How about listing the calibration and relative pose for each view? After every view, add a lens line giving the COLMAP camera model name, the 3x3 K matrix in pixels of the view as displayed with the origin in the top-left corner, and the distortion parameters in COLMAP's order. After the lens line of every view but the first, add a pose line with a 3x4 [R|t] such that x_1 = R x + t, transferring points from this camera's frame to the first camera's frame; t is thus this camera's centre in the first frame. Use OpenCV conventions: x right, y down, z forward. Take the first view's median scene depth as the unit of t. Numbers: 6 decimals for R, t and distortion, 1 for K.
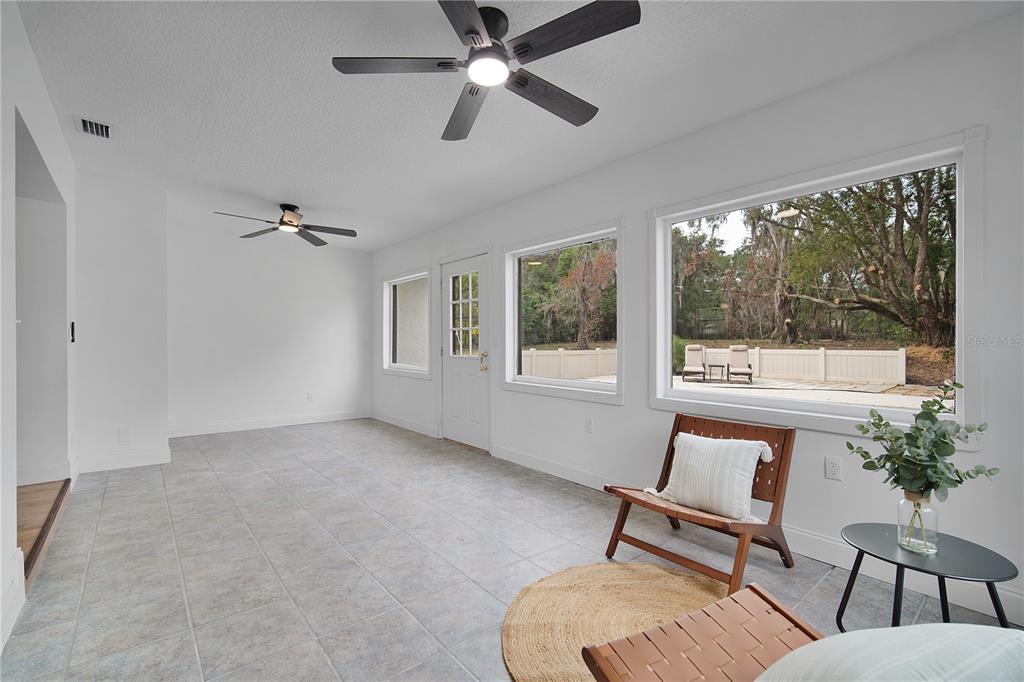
lens RADIAL K [[464.7, 0, 504.6], [0, 464.7, 343.9], [0, 0, 1]] dist [-0.001427, -0.000102]
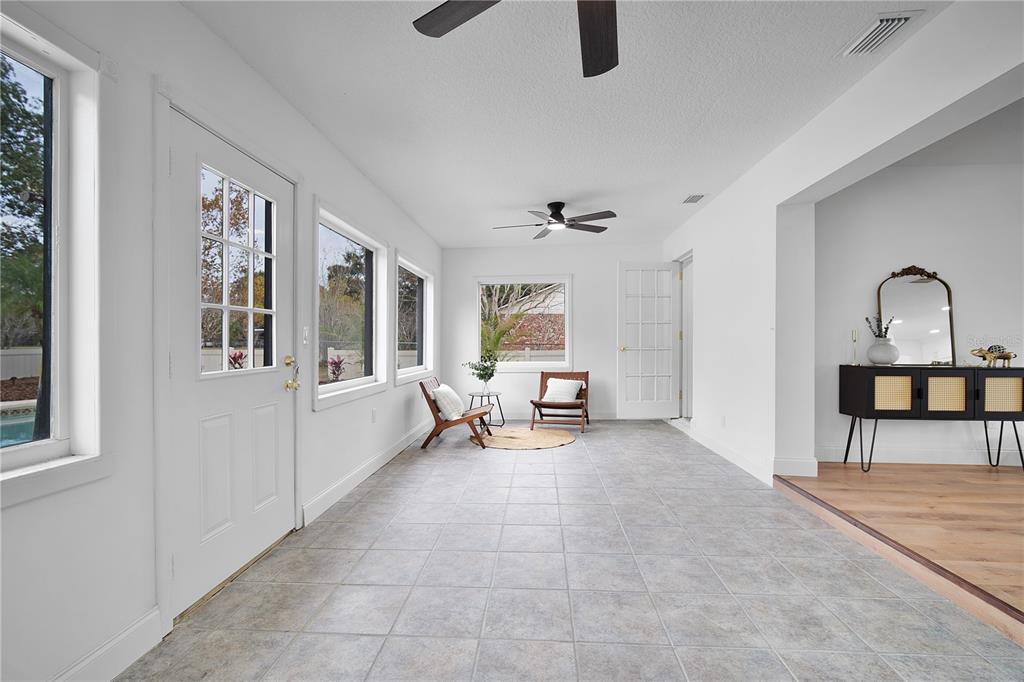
lens RADIAL K [[464.7, 0, 504.6], [0, 464.7, 343.9], [0, 0, 1]] dist [-0.001427, -0.000102]
pose [[-0.734942, -0.002074, 0.678127, -0.838435], [0.001926, 0.999985, 0.005146, -0.001392], [-0.678128, 0.005088, -0.734927, 1.685752]]
